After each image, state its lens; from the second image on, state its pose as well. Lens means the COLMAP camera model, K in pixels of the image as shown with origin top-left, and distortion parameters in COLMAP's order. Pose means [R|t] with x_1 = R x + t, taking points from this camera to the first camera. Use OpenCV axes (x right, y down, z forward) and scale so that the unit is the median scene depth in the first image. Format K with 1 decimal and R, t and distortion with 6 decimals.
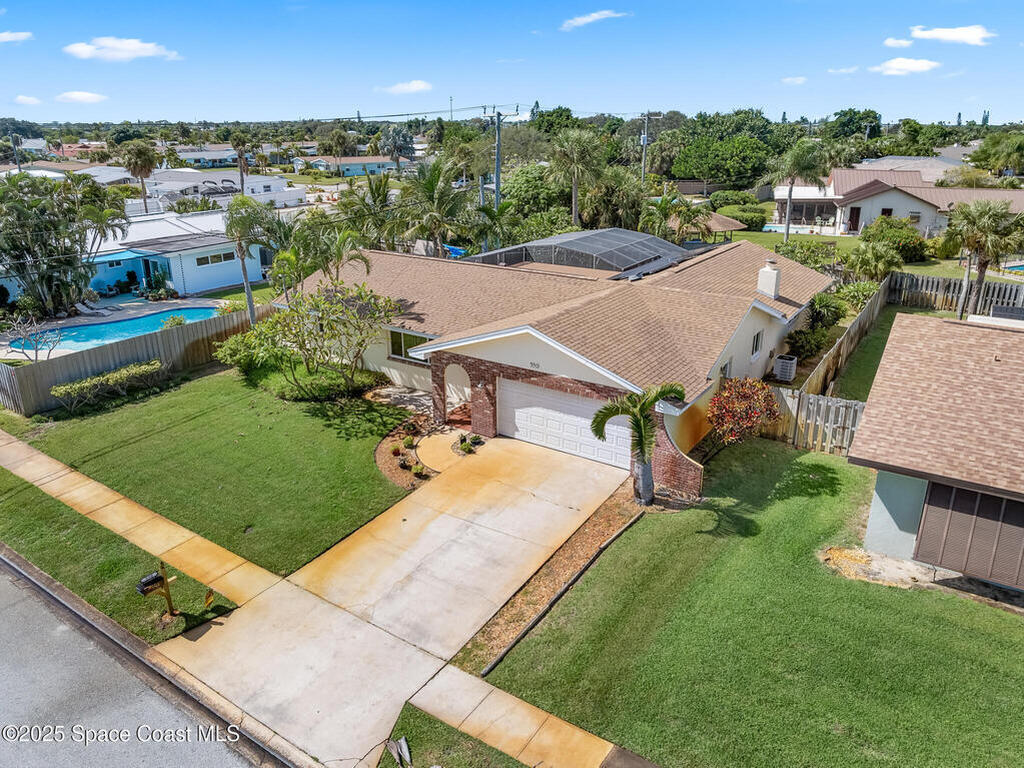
lens RADIAL K [[716.4, 0, 517.5], [0, 716.4, 381.0], [0, 0, 1]] dist [-0.028937, -0.004435]
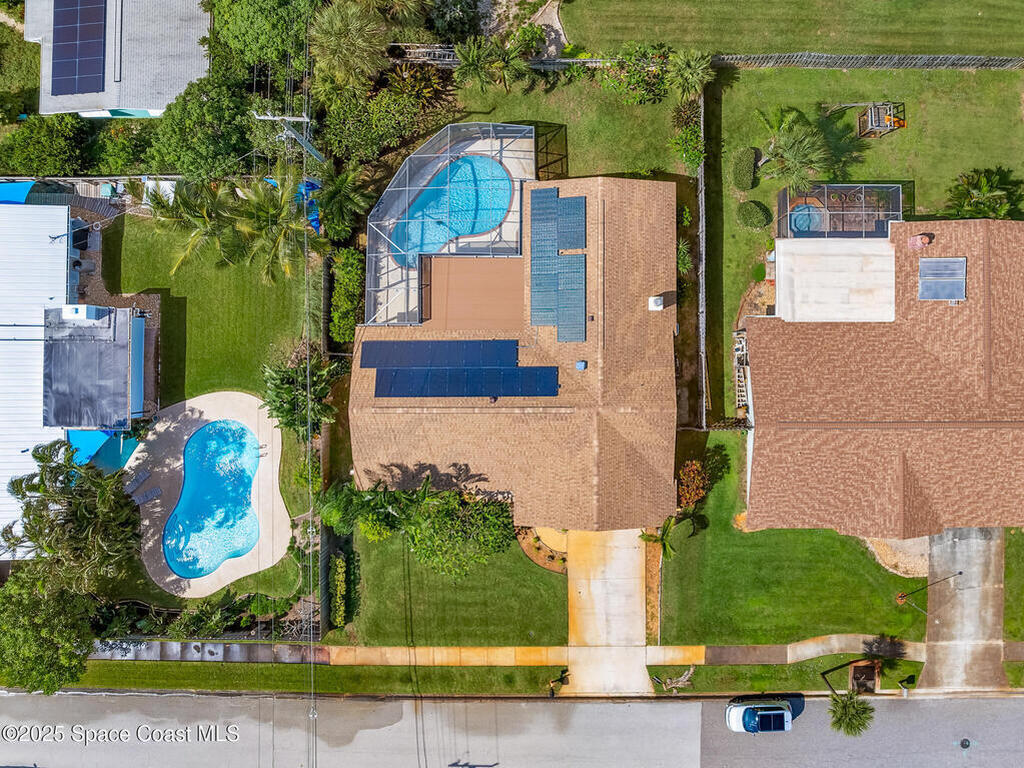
lens RADIAL K [[720.4, 0, 516.2], [0, 720.4, 382.8], [0, 0, 1]] dist [-0.037787, -0.005403]
pose [[0.834755, -0.550620, -0.000824, 0.042675], [0.202785, 0.306036, 0.930172, -1.962039], [-0.511920, -0.776633, 0.367123, 0.674712]]
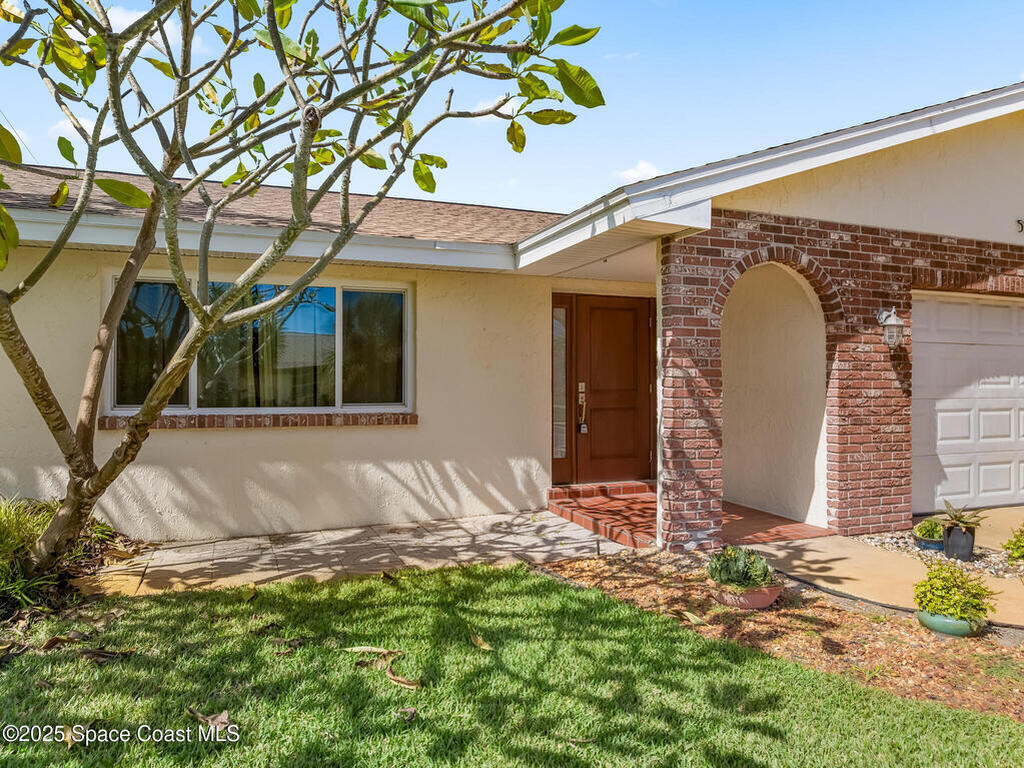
lens RADIAL K [[720.4, 0, 516.2], [0, 720.4, 382.8], [0, 0, 1]] dist [-0.037787, -0.005403]
pose [[0.579558, 0.004202, 0.814920, -0.365325], [0.277519, 0.939199, -0.202210, 0.043608], [-0.766222, 0.343348, 0.543154, 1.019738]]
